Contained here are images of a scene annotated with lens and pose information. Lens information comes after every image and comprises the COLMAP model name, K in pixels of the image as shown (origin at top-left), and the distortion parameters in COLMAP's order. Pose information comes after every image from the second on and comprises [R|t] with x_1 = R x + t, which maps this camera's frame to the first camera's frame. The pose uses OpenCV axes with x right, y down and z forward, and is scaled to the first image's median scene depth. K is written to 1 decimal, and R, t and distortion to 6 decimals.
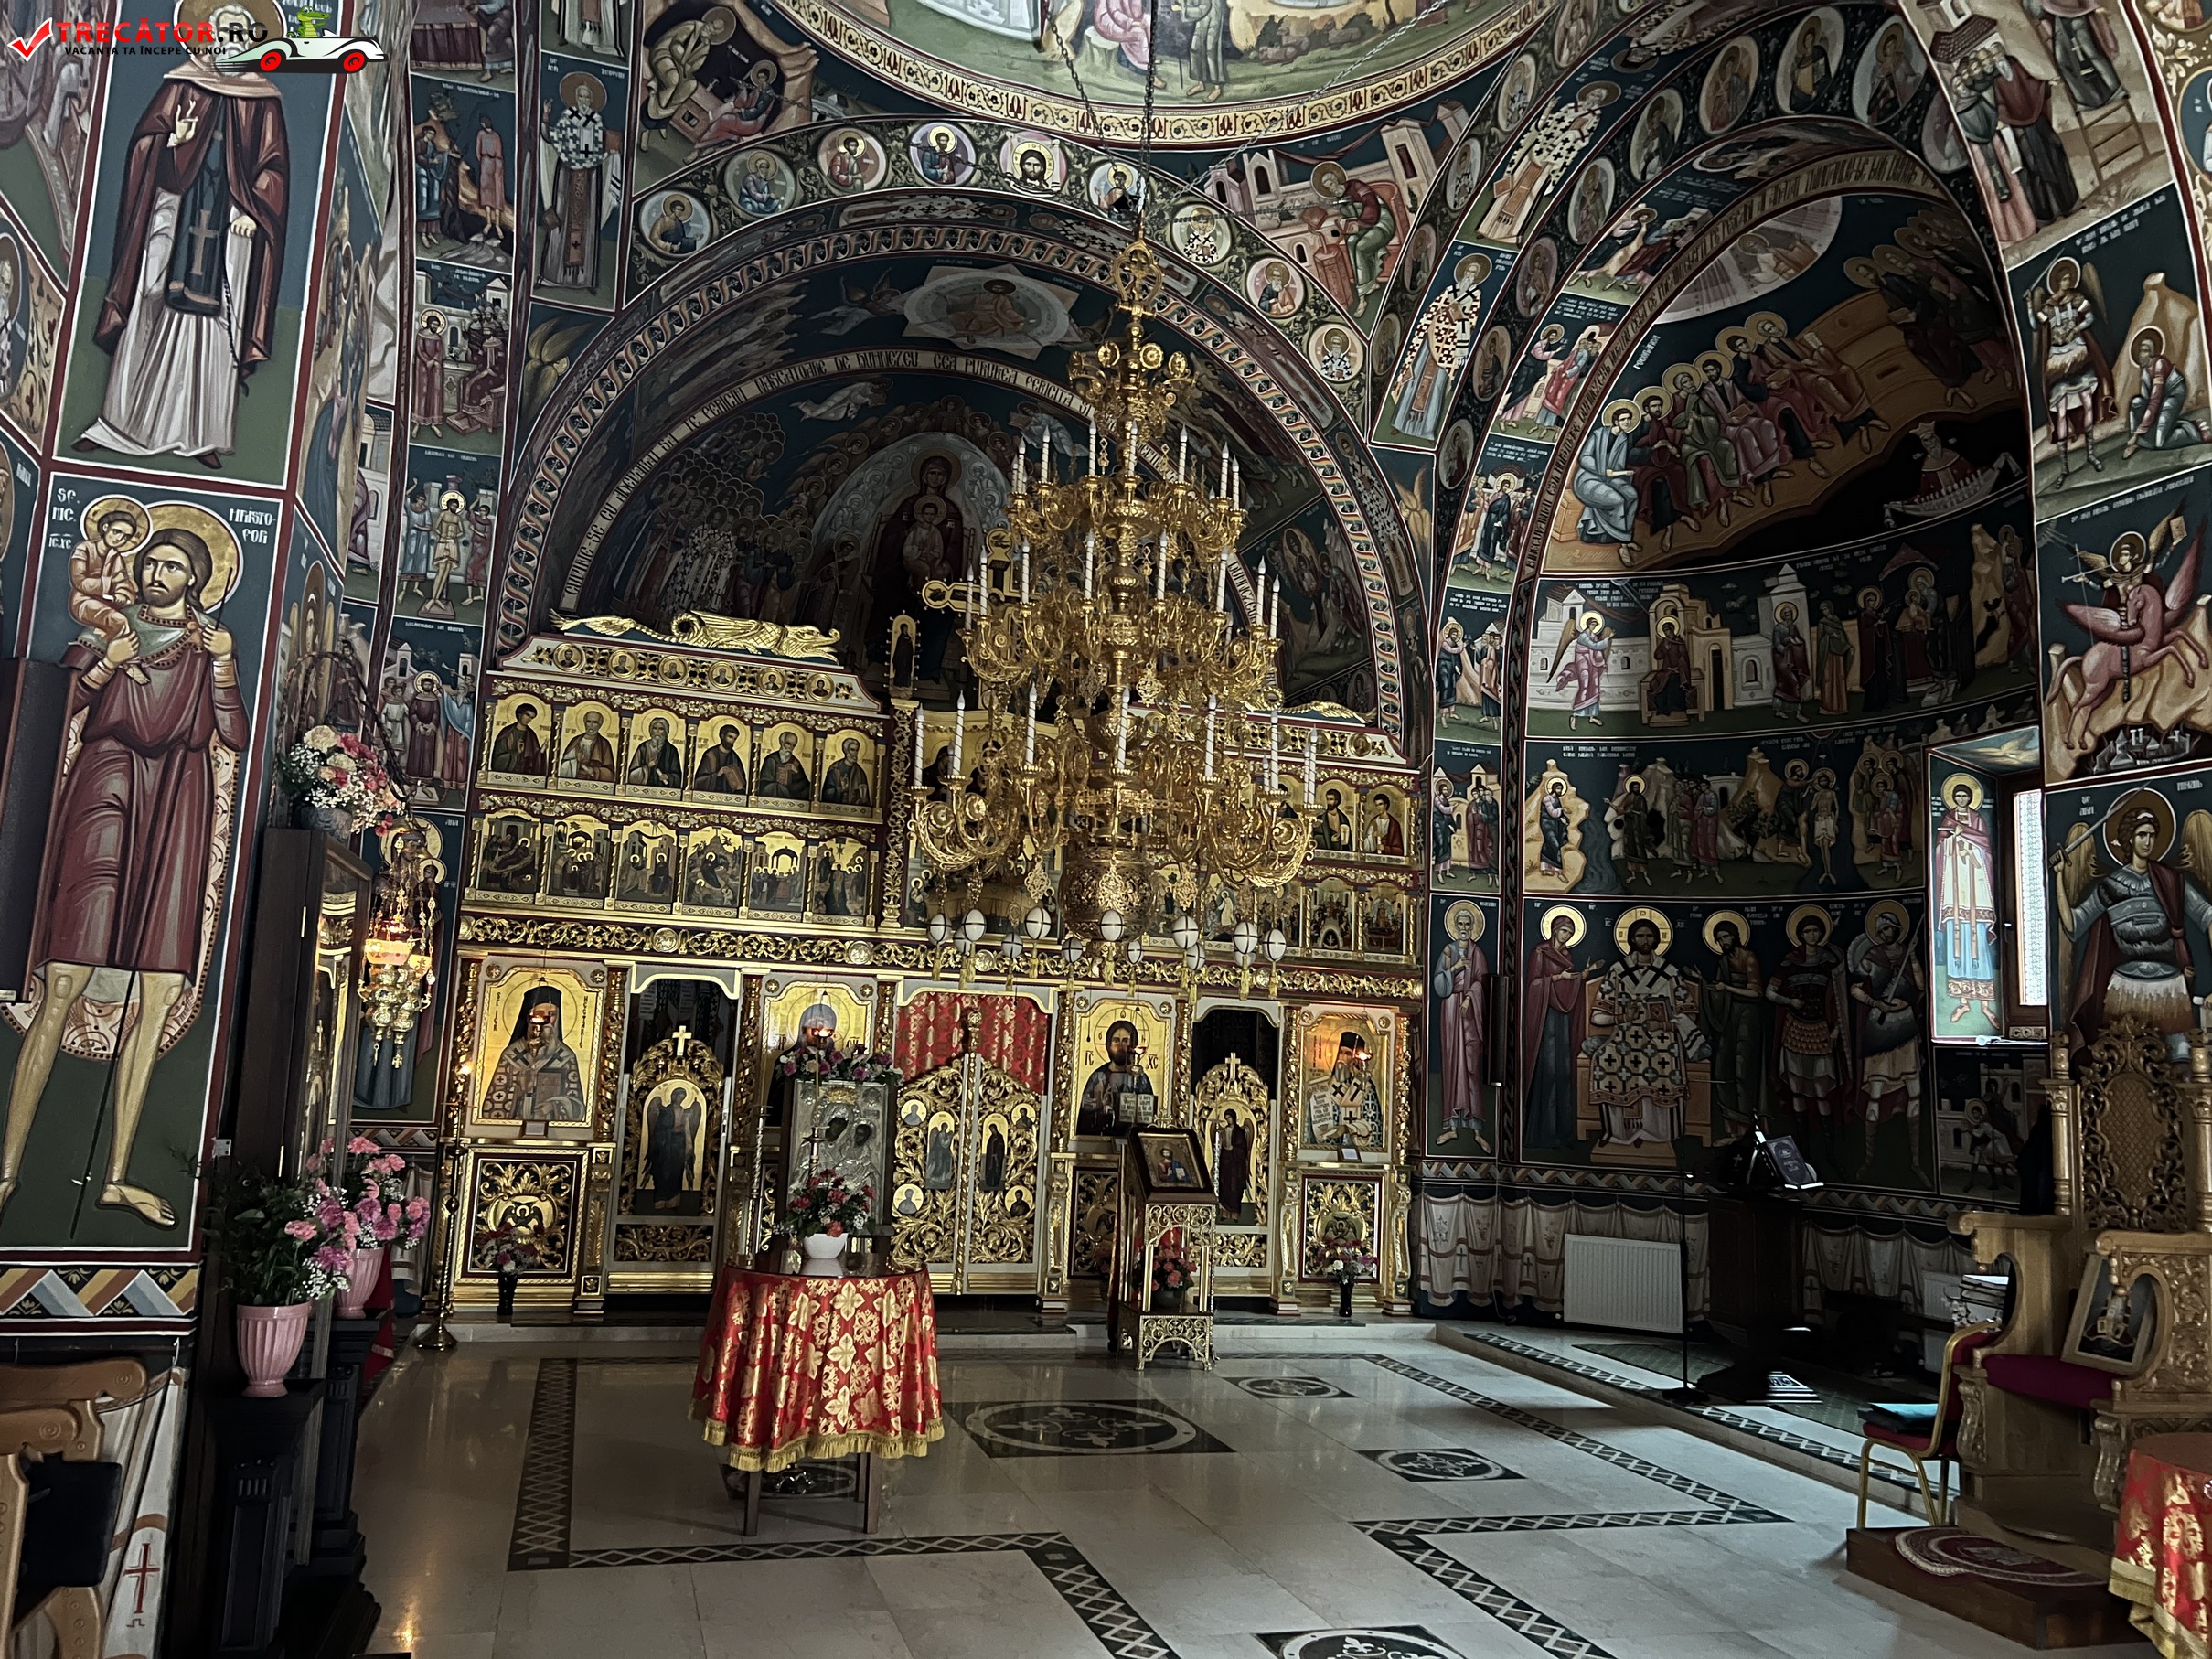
lens RADIAL K [[1656.8, 0, 1109.5], [0, 1656.8, 812.7], [0, 0, 1]] dist [0.062181, -0.071998]
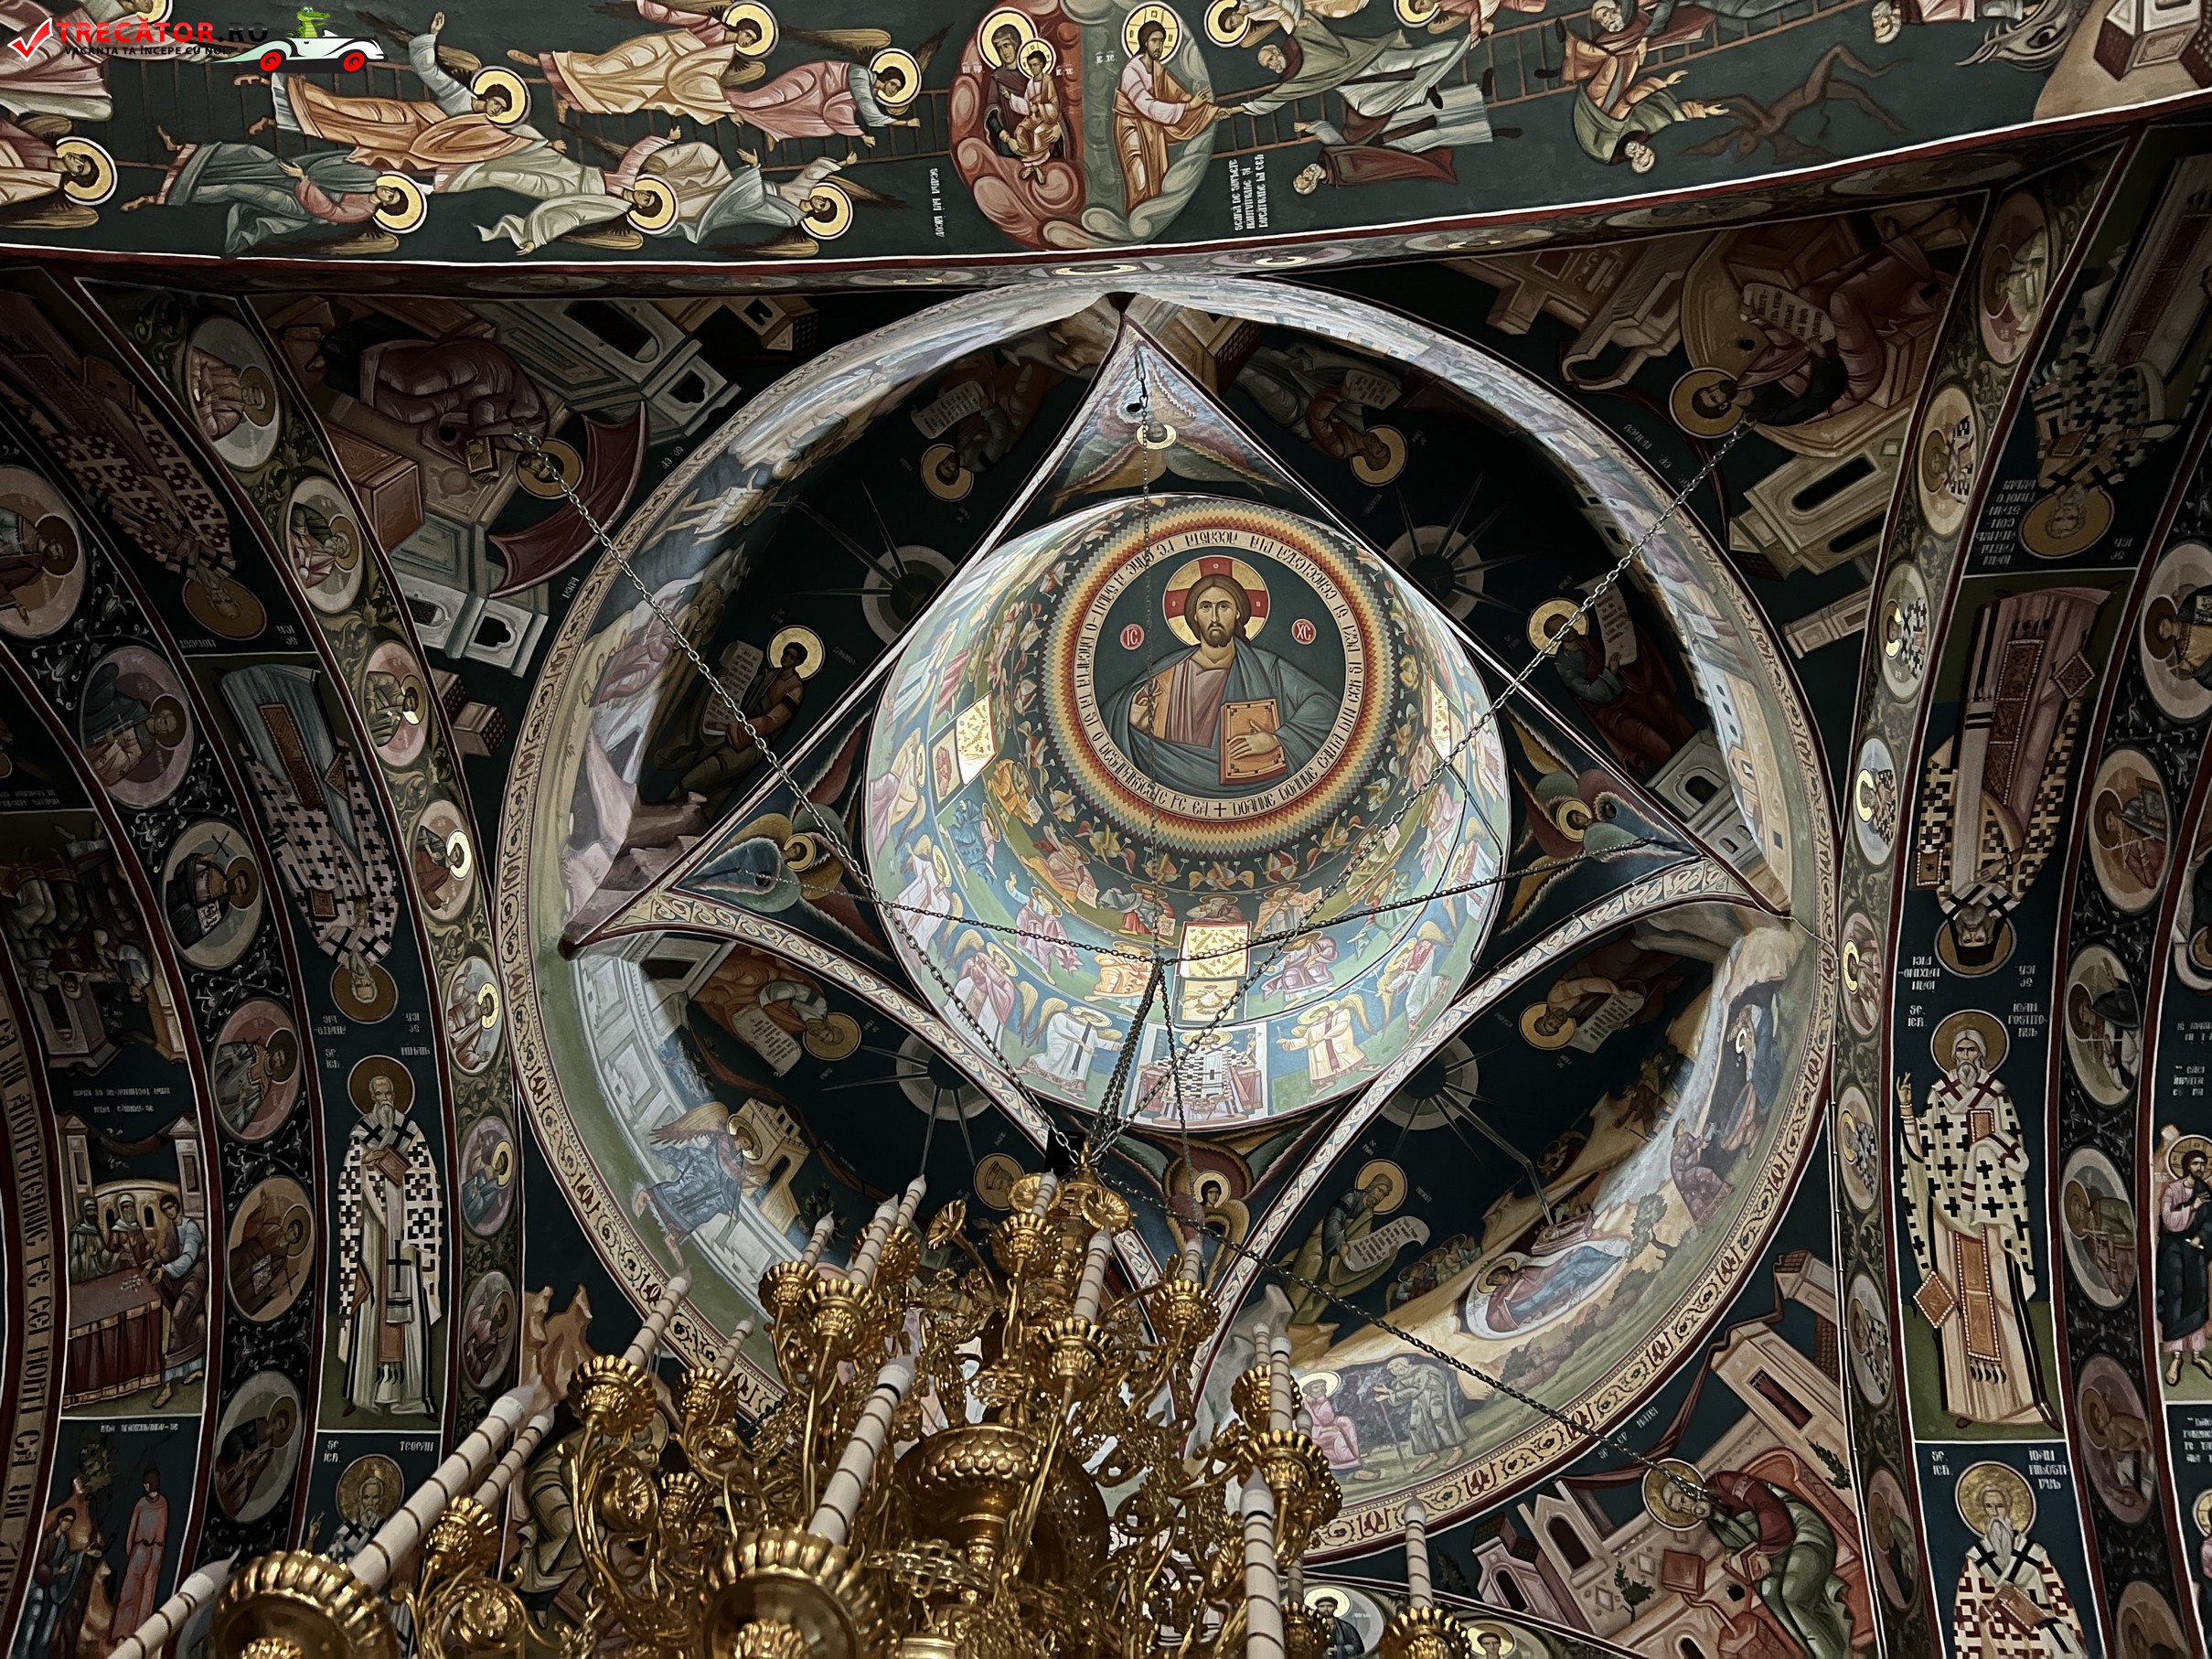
lens RADIAL K [[1656.8, 0, 1109.2], [0, 1656.8, 831.5], [0, 0, 1]] dist [0.062181, -0.071998]
pose [[0.938563, -0.324507, -0.117453, 0.095787], [-0.001752, 0.335849, -0.941914, 0.079843], [0.345104, 0.884251, 0.314647, 0.589147]]
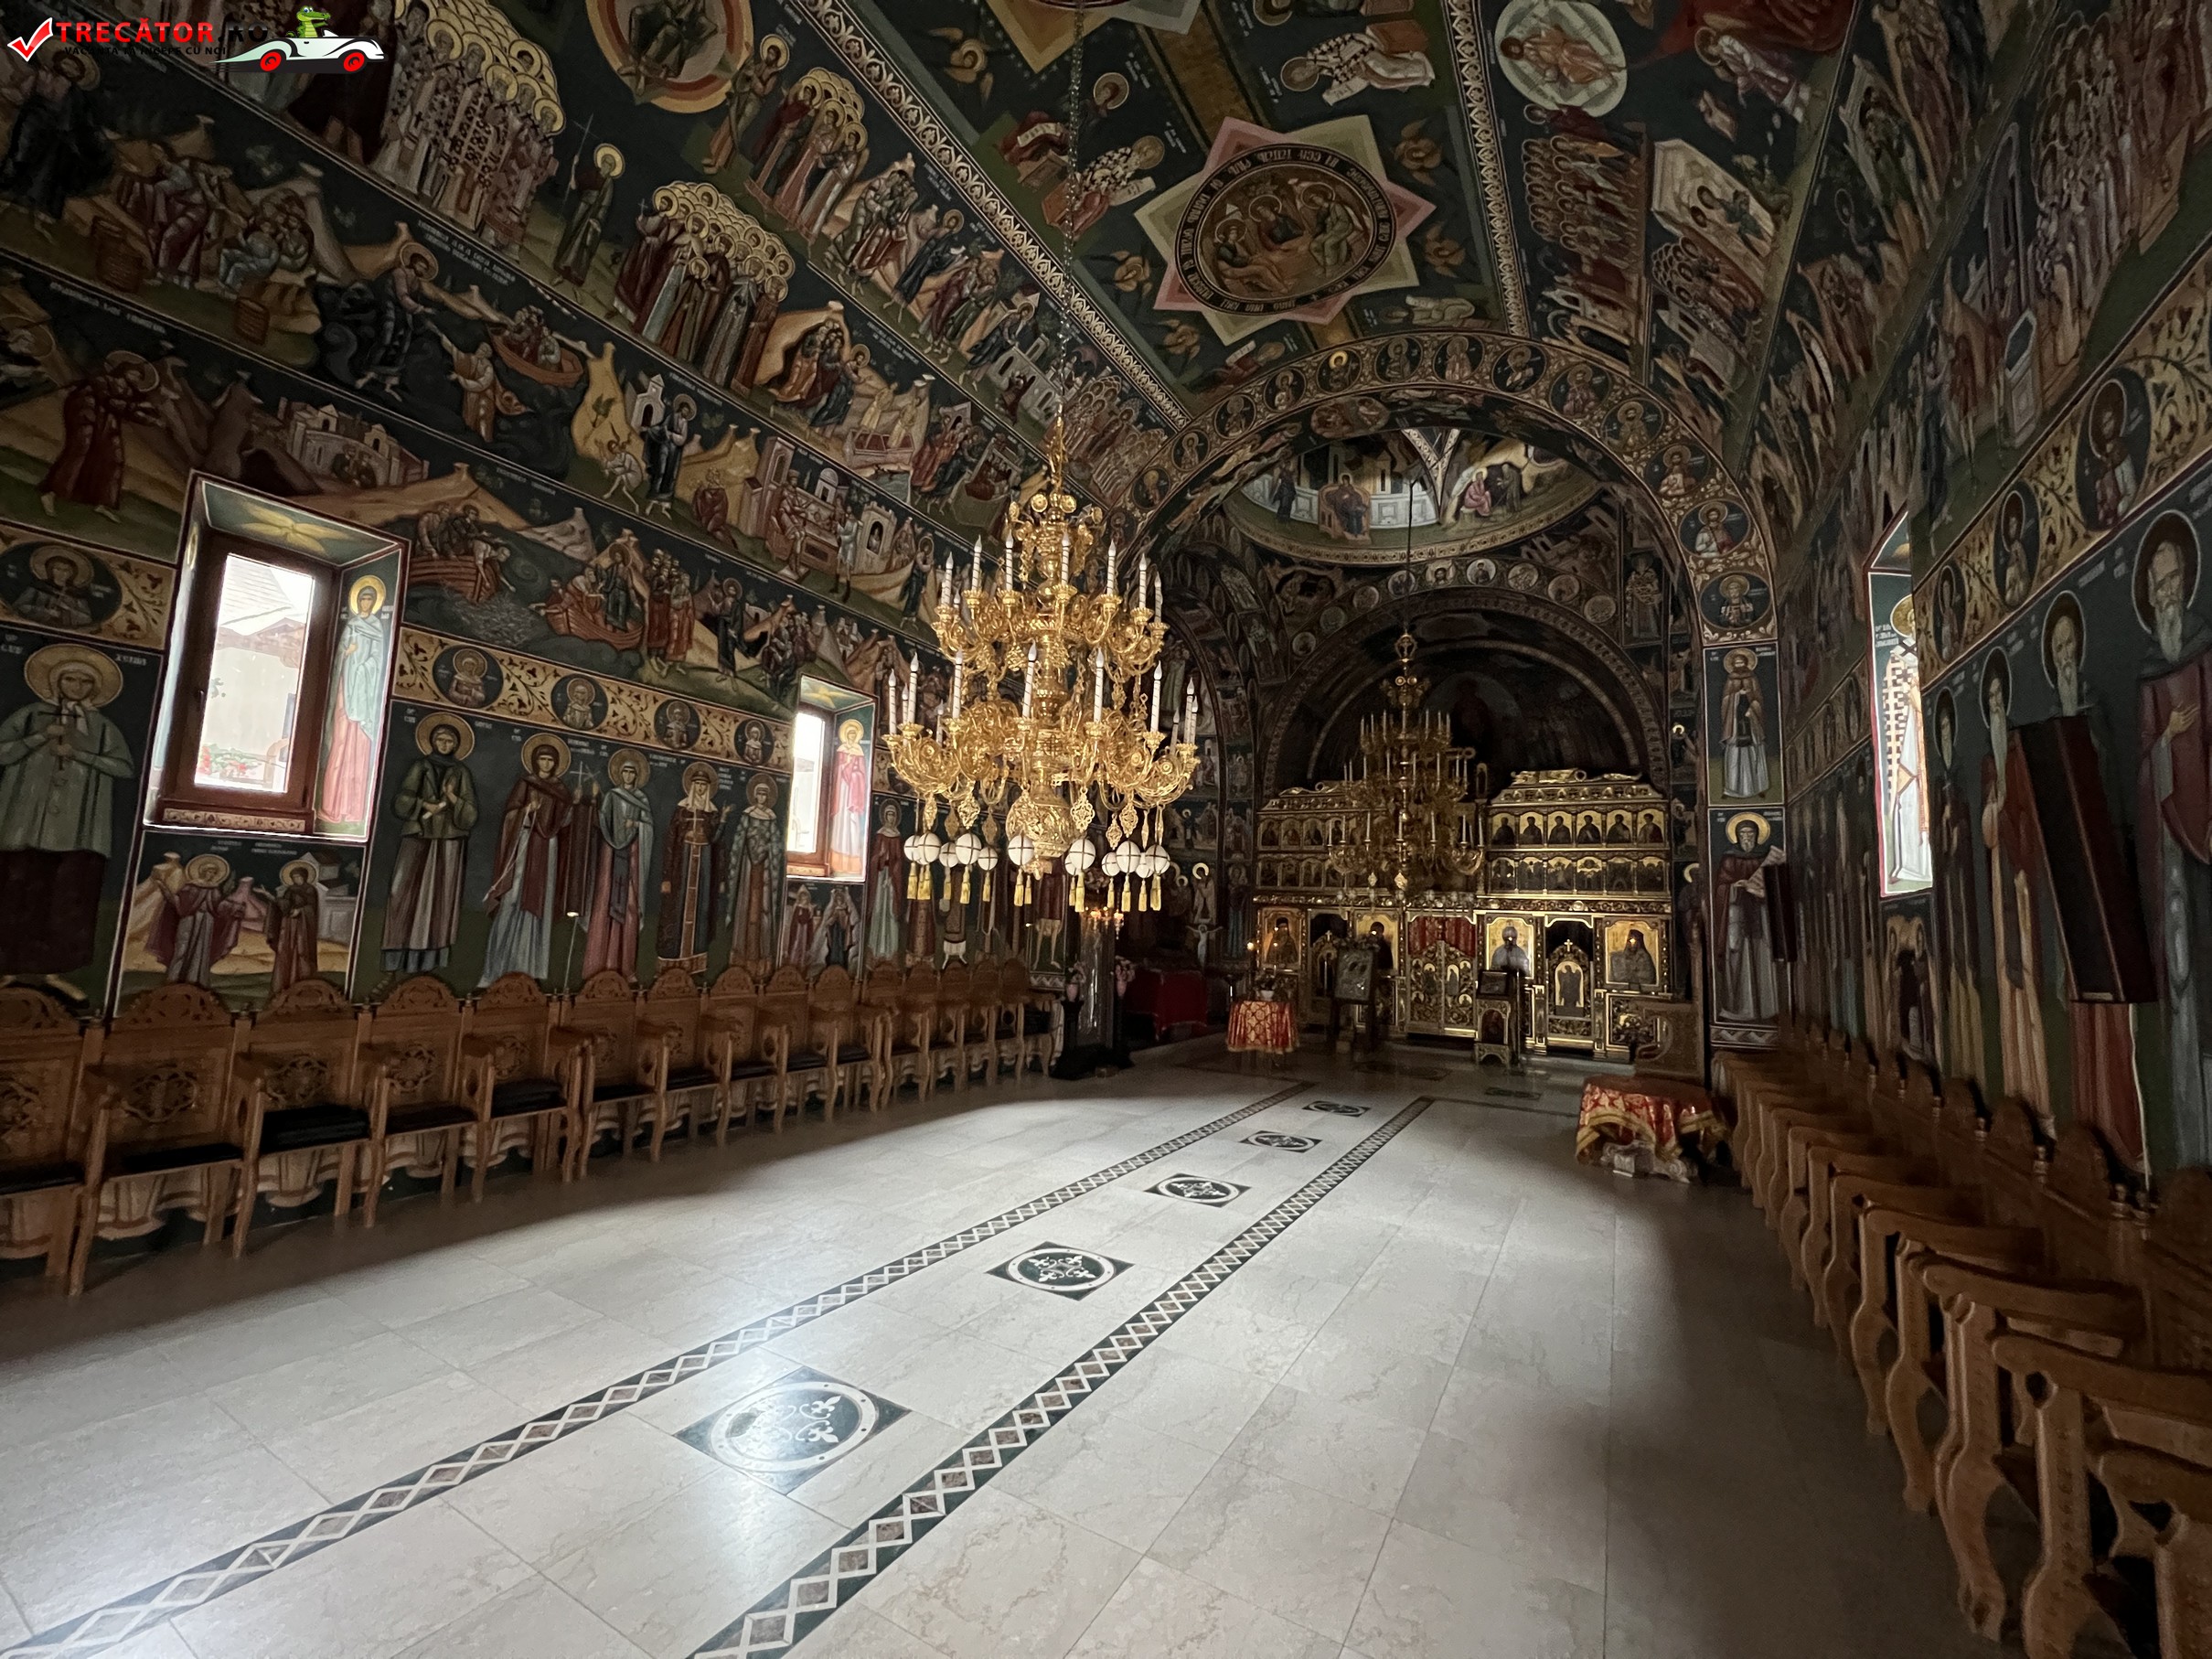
lens RADIAL K [[883.4, 0, 1104.0], [0, 883.4, 828.2], [0, 0, 1]] dist [0.001222, 0.000025]
pose [[0.673098, -0.096026, -0.733292, 0.553122], [0.101245, 0.994164, -0.037254, -0.024201], [0.732590, -0.049166, 0.678892, -0.256372]]
